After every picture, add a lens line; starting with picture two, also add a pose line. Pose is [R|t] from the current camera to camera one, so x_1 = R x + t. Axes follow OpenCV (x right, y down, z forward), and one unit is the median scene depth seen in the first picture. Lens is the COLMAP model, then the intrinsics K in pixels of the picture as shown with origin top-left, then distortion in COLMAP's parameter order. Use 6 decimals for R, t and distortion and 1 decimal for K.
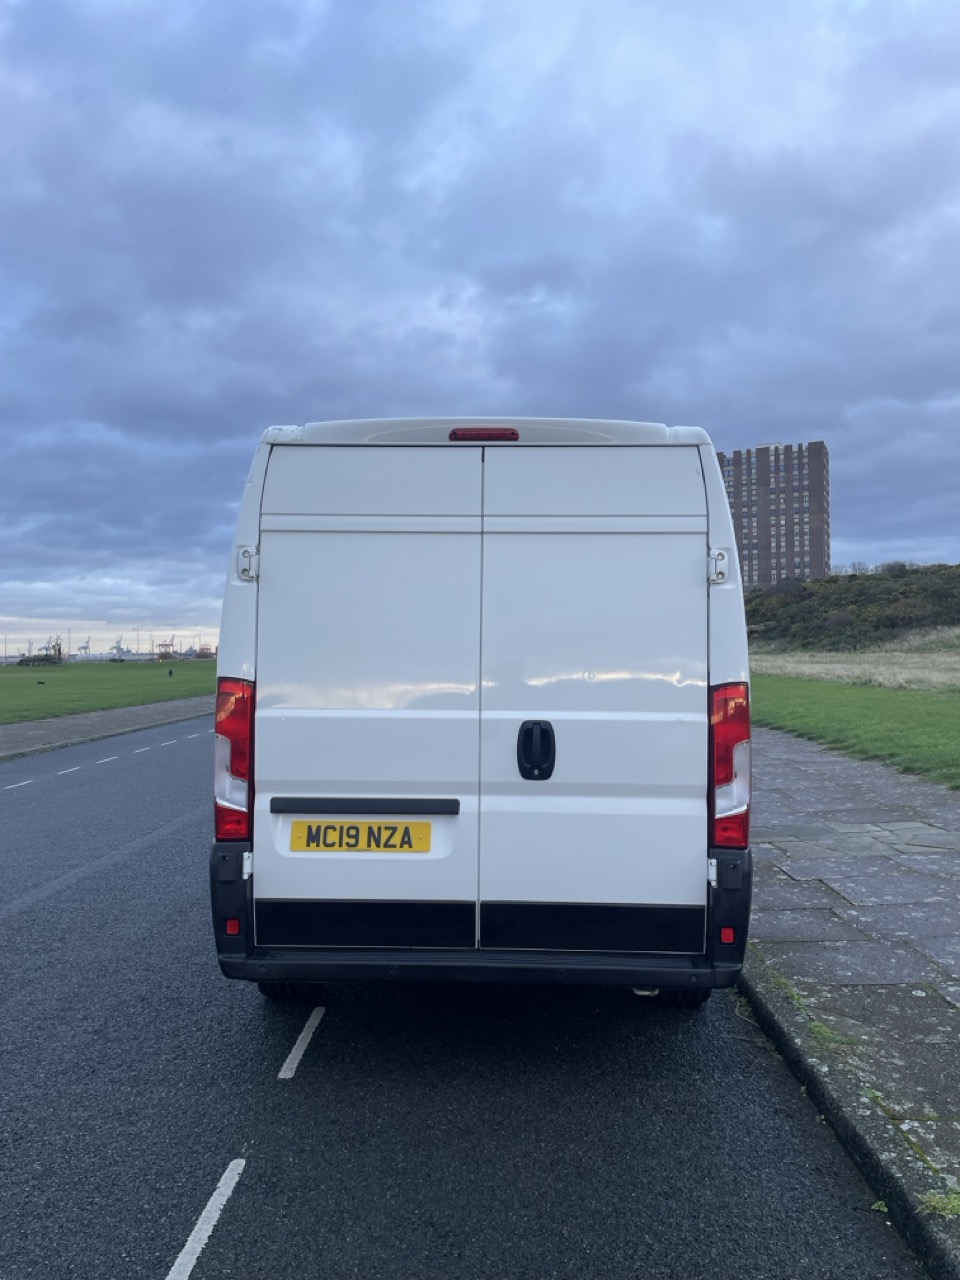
lens RADIAL K [[968.9, 0, 430.7], [0, 968.9, 614.9], [0, 0, 1]] dist [0.078762, -0.091120]
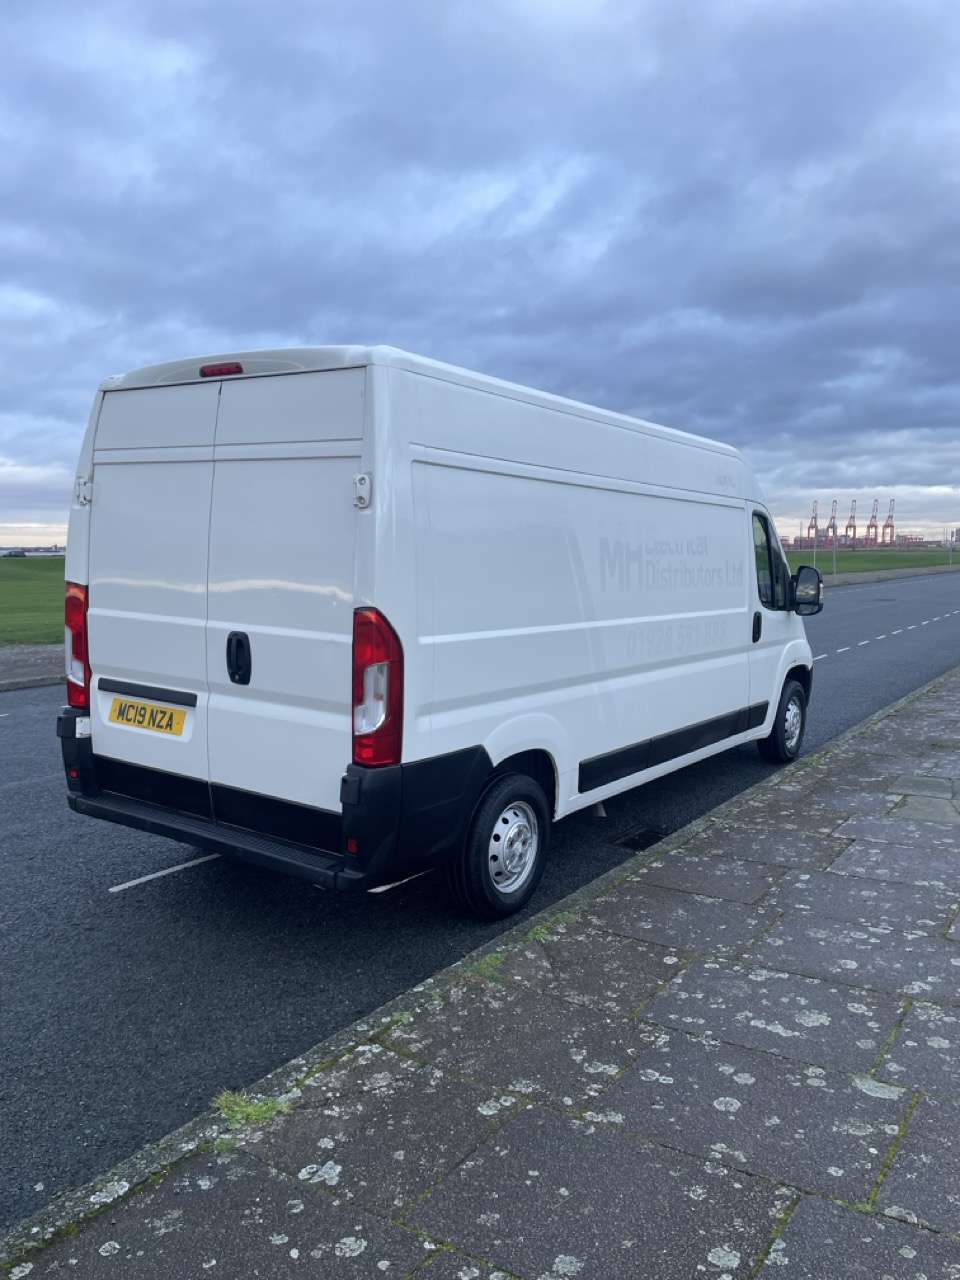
lens RADIAL K [[968.9, 0, 461.3], [0, 968.9, 609.8], [0, 0, 1]] dist [0.078762, -0.091120]
pose [[0.834860, 0.054231, -0.547784, 0.920992], [0.007783, 0.993873, 0.110255, -0.036698], [0.550407, -0.096311, 0.829323, 0.214364]]
